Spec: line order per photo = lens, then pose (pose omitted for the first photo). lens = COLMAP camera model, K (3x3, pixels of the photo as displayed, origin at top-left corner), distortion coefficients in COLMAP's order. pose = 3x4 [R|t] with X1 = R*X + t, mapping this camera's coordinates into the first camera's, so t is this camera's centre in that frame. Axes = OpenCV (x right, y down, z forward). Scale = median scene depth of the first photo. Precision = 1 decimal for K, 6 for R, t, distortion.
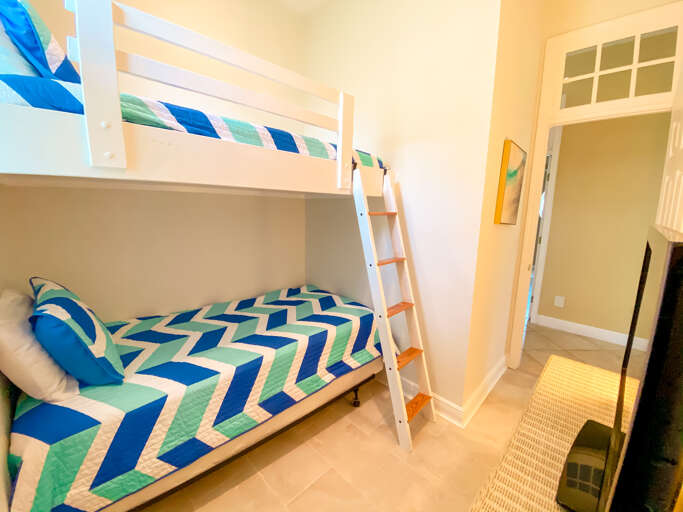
lens RADIAL K [[280.0, 0, 341.5], [0, 280.0, 256.0], [0, 0, 1]] dist [0.018001, -0.018958]
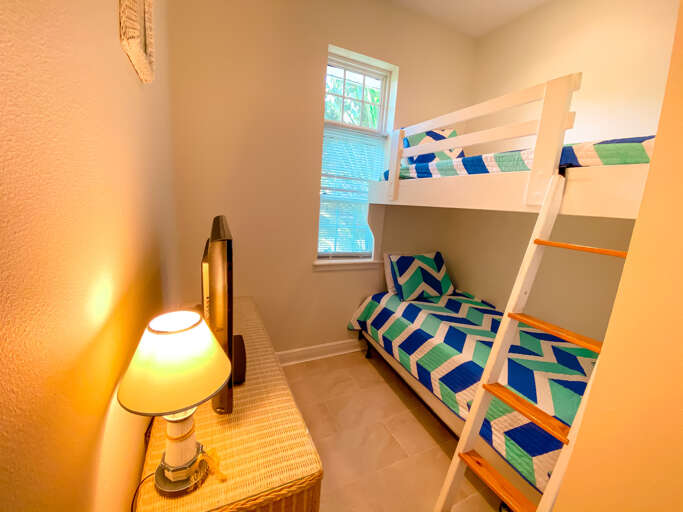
lens RADIAL K [[280.0, 0, 341.5], [0, 280.0, 256.0], [0, 0, 1]] dist [0.018001, -0.018958]
pose [[-0.358862, 0.136906, -0.923296, 0.987522], [-0.224740, 0.947409, 0.227832, -0.187305], [0.905930, 0.289262, -0.309221, 0.895657]]
